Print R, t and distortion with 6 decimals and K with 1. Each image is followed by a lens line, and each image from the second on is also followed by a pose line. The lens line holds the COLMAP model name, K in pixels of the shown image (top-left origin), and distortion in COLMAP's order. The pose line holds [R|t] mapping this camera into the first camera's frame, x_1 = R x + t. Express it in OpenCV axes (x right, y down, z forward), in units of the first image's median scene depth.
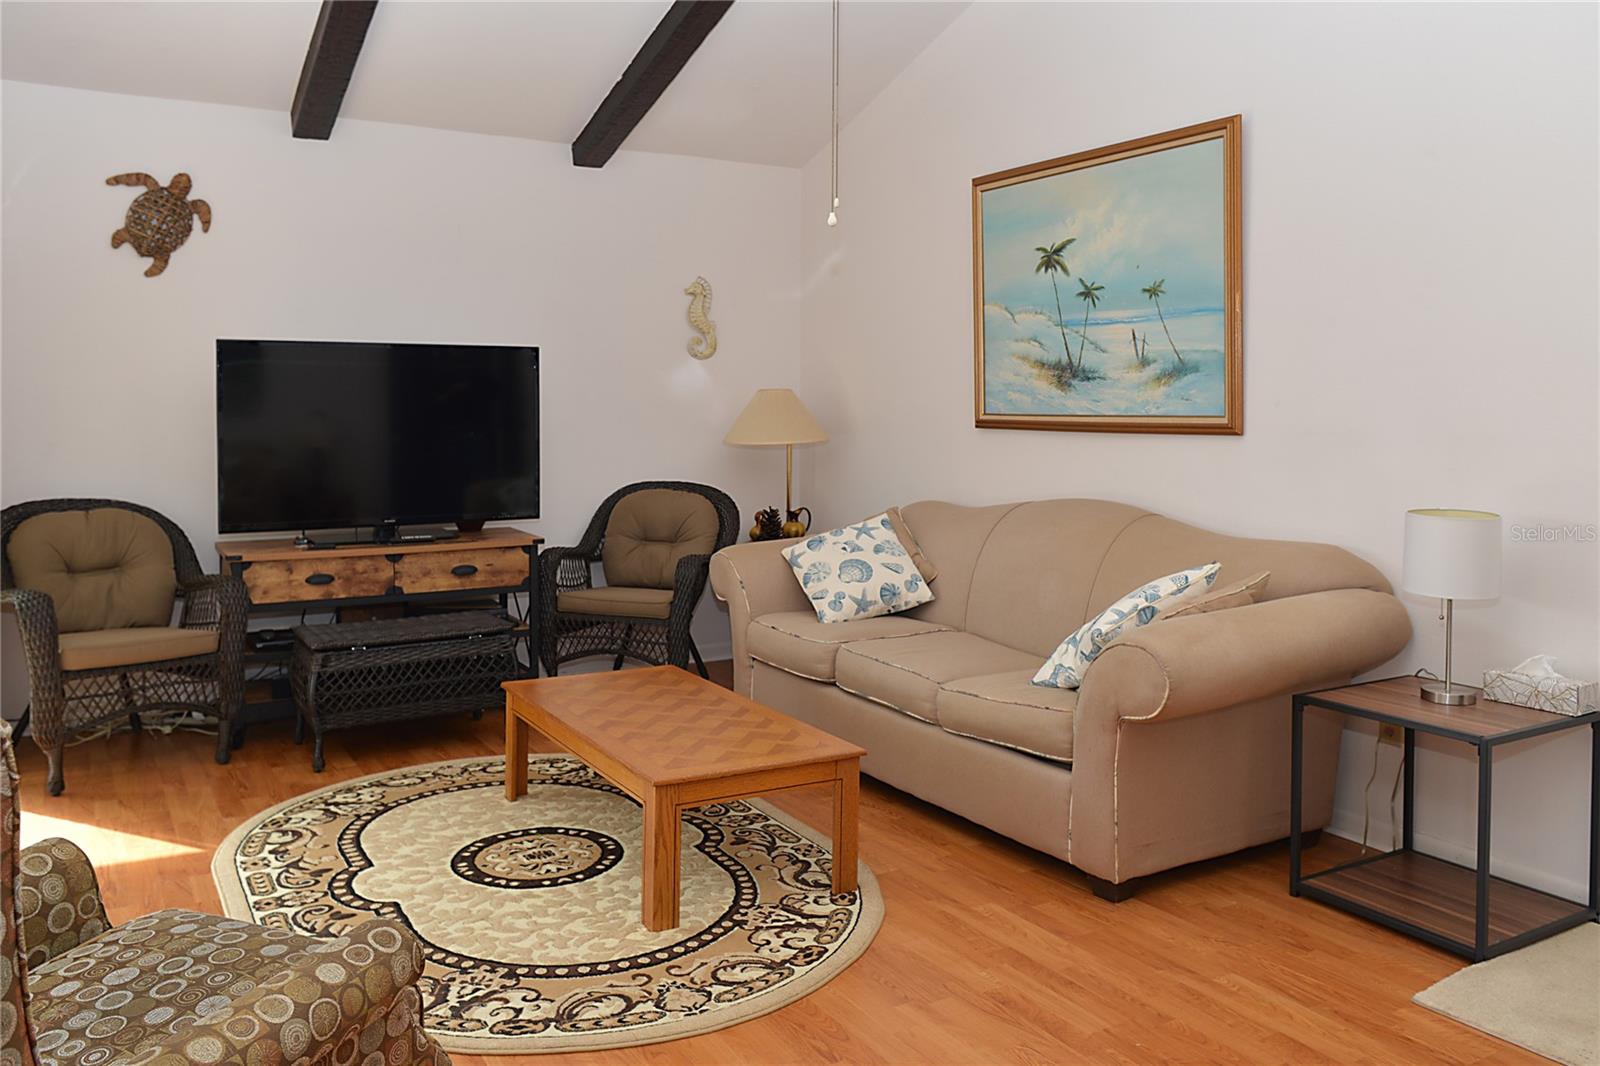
lens RADIAL K [[1224.9, 0, 805.3], [0, 1224.9, 422.9], [0, 0, 1]] dist [-0.004265, -0.004046]
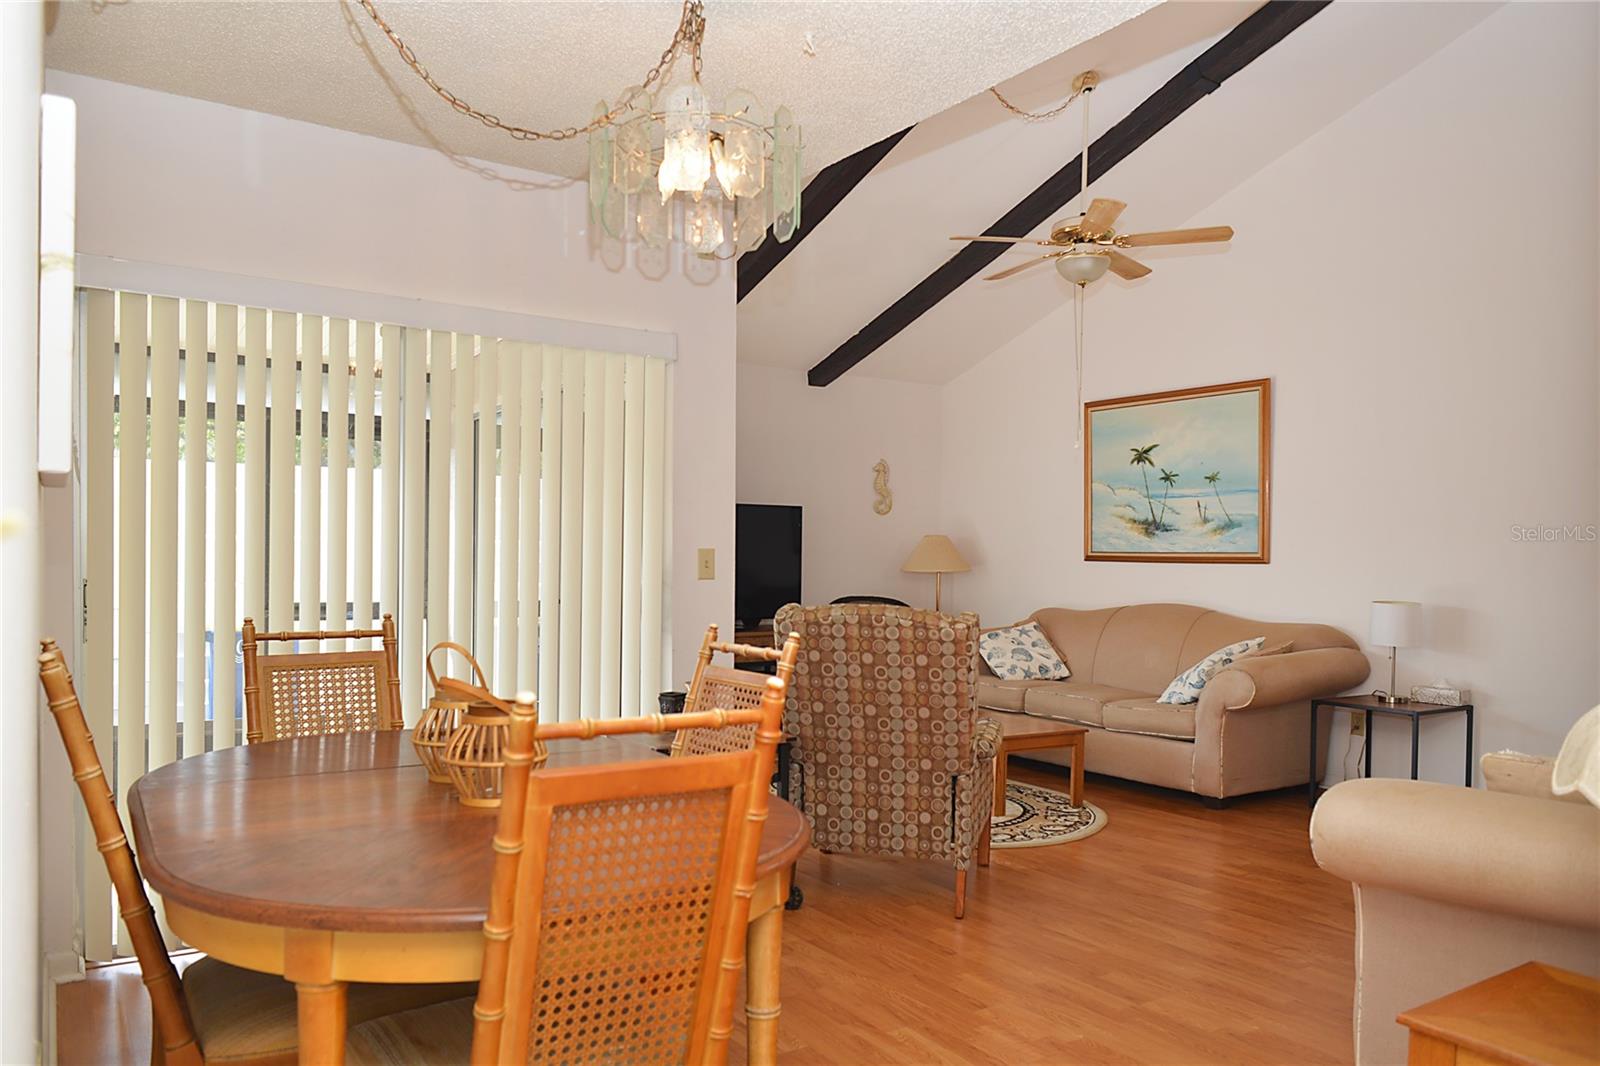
lens RADIAL K [[1139.3, 0, 823.1], [0, 1139.3, 567.1], [0, 0, 1]] dist [0.005211, 0.001181]
pose [[0.997669, 0.006140, 0.067956, -0.377255], [-0.005942, 0.999978, -0.003113, 0.023500], [-0.067974, 0.002702, 0.997683, -0.558015]]
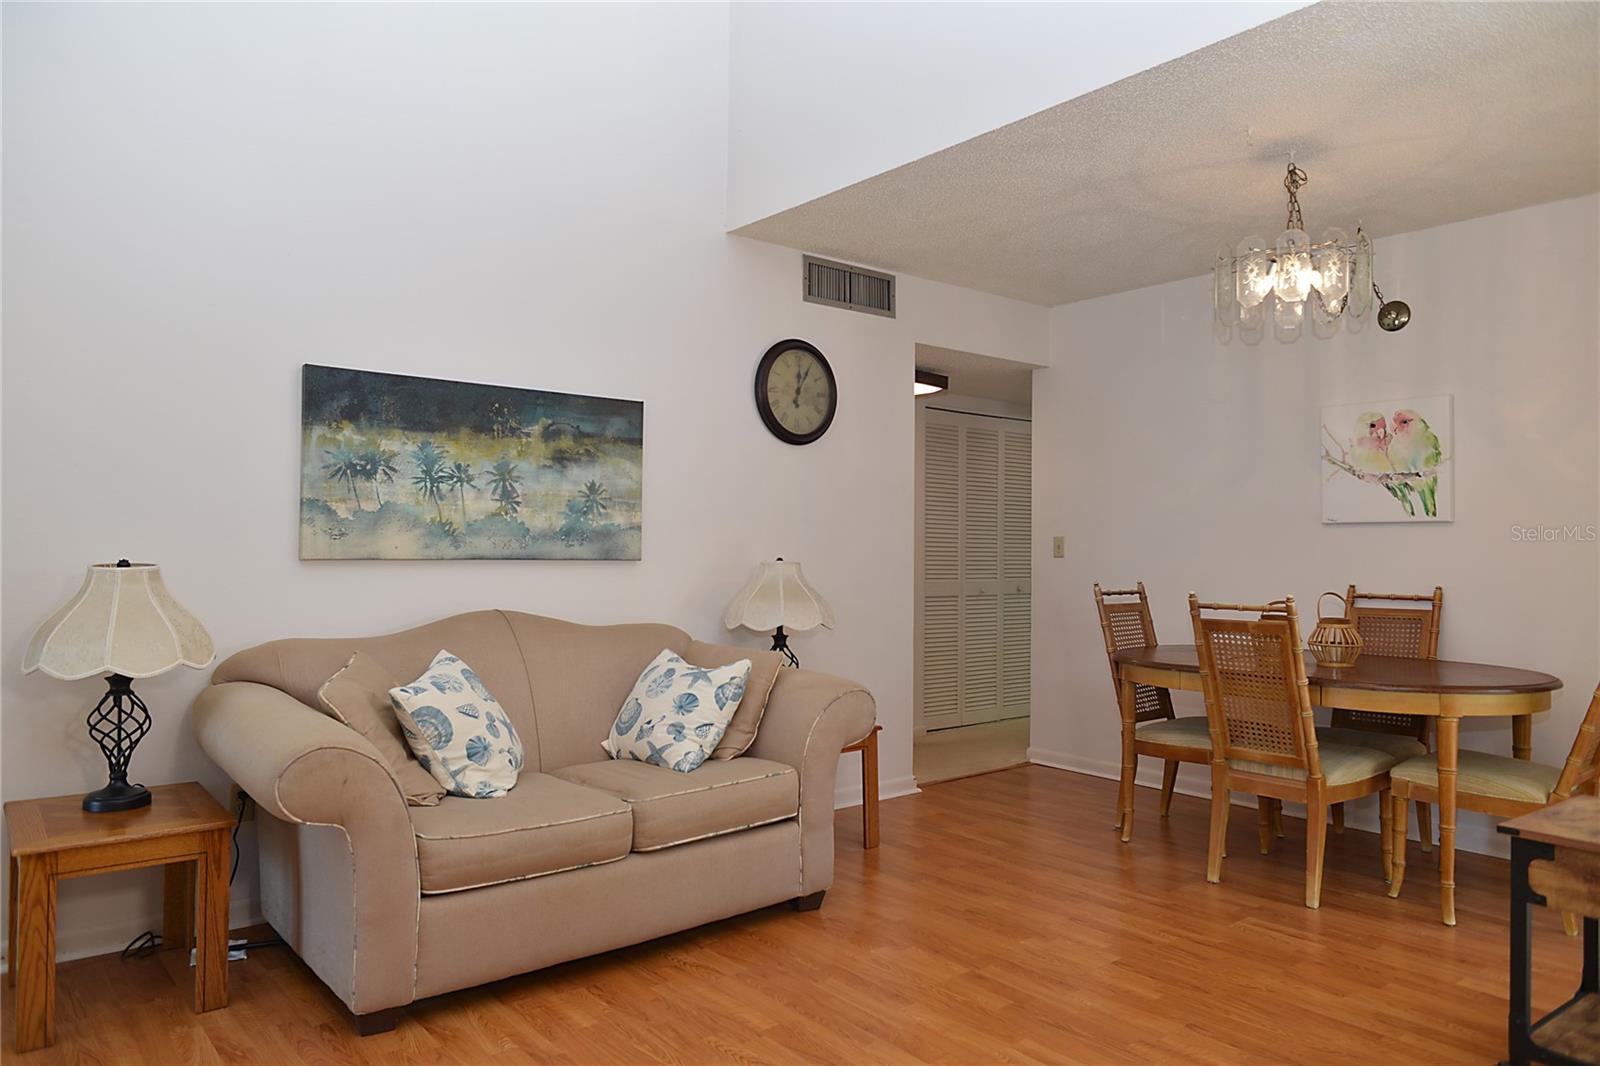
lens RADIAL K [[1065.1, 0, 803.9], [0, 1065.1, 531.3], [0, 0, 1]] dist [0.004950, -0.000542]
pose [[-0.987289, -0.018571, -0.157847, 0.121438], [-0.018190, 0.999827, -0.003863, 0.014859], [0.157891, -0.000943, -0.987456, 0.891871]]
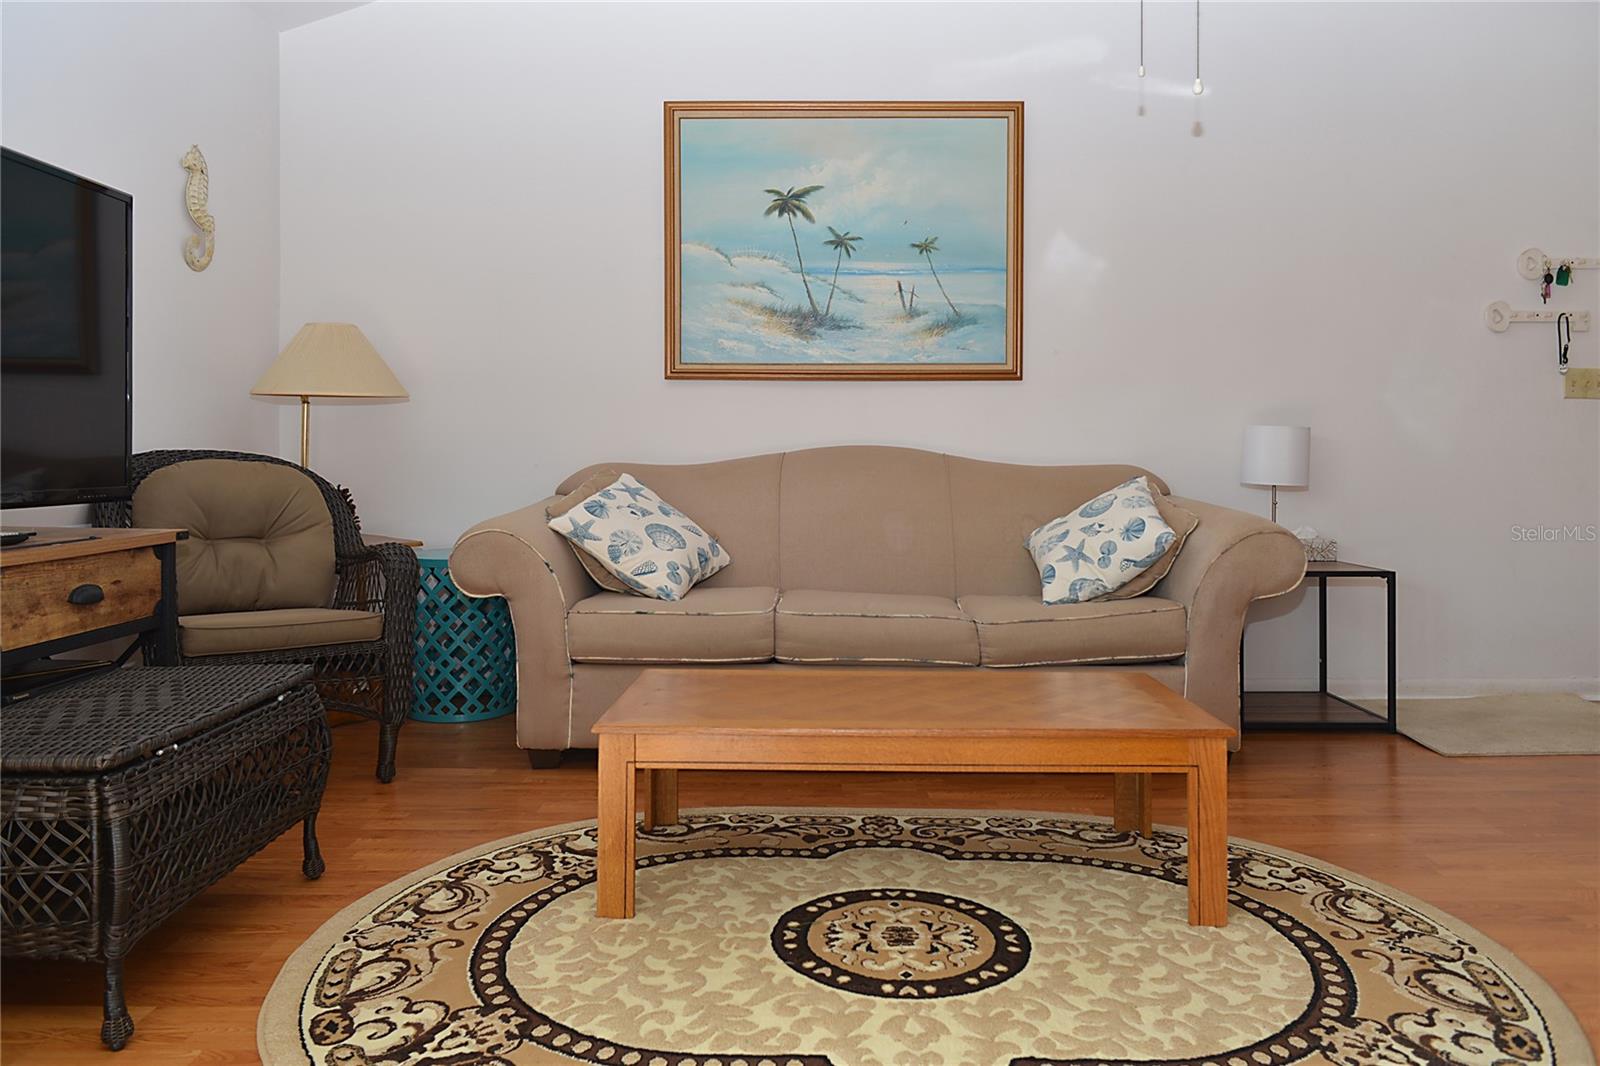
lens RADIAL K [[1119.4, 0, 794.6], [0, 1119.4, 447.3], [0, 0, 1]] dist [0.003853, -0.001284]
pose [[0.532716, 0.005402, 0.846277, -0.645030], [0.011760, 0.999836, -0.013785, 0.084942], [-0.846212, 0.017296, 0.532565, 0.618262]]
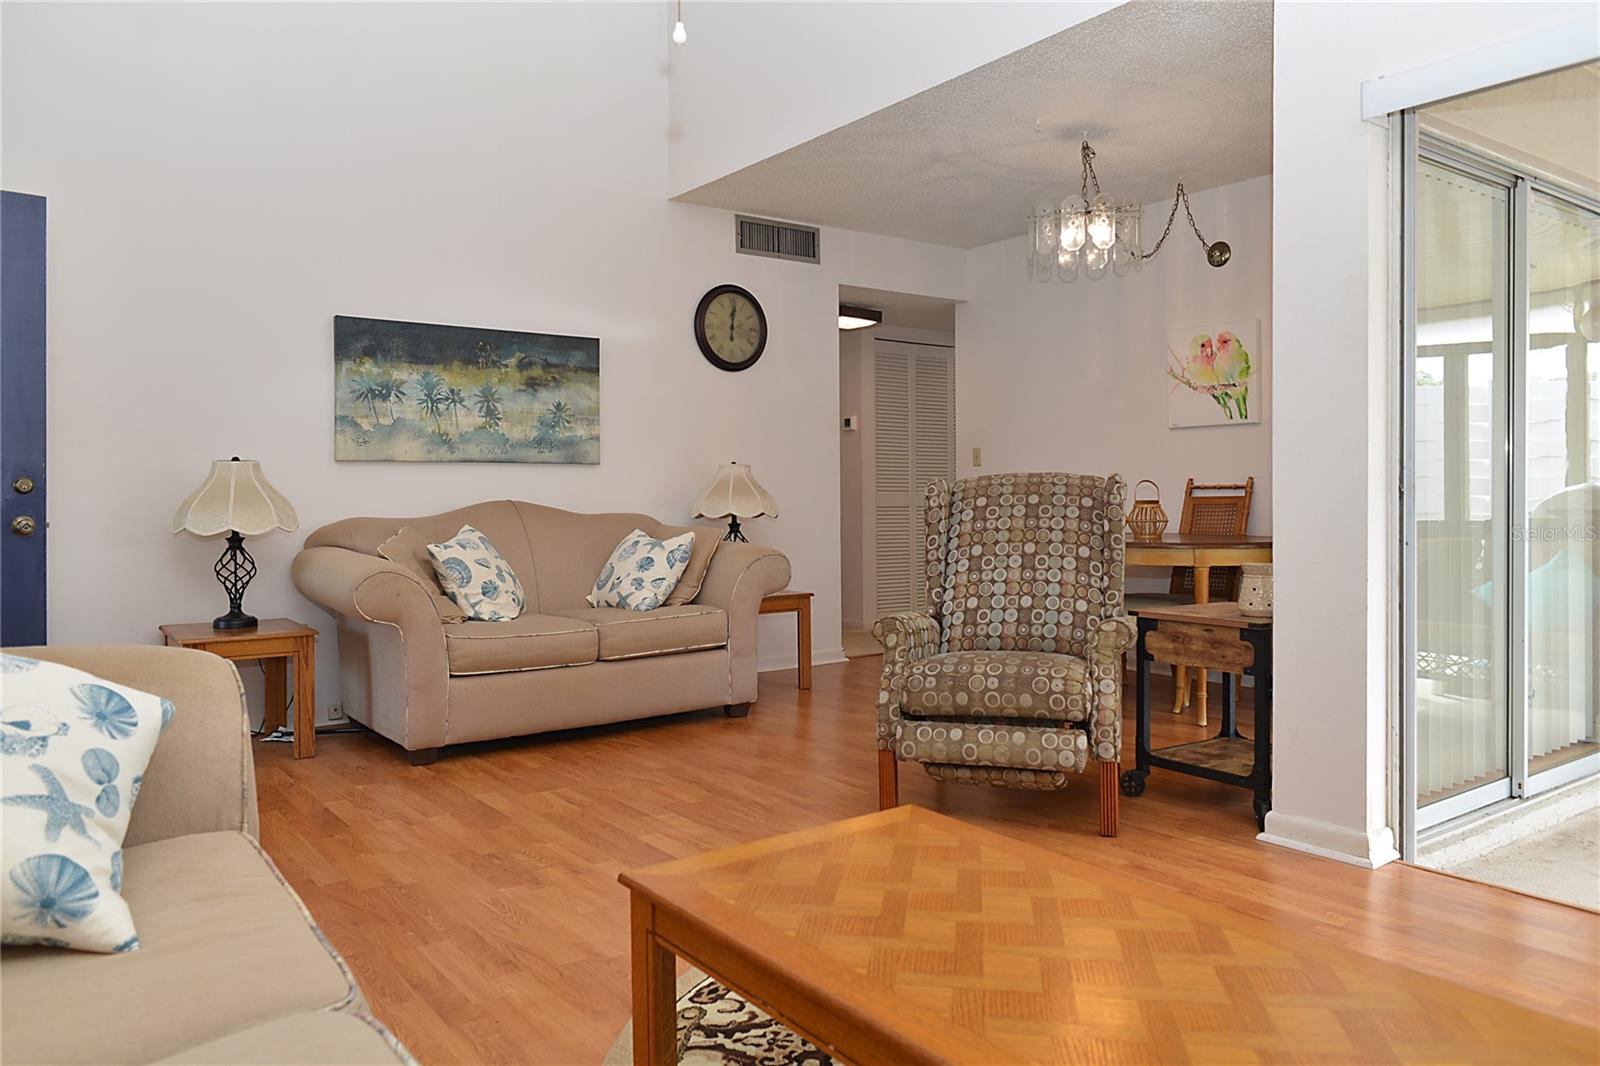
lens RADIAL K [[1122.3, 0, 803.0], [0, 1122.3, 498.0], [0, 0, 1]] dist [0.005462, -0.001197]
pose [[-0.993831, -0.000912, -0.110901, 0.018676], [-0.002828, 0.999849, 0.017128, 0.058900], [0.110869, 0.017336, -0.993684, 1.242304]]
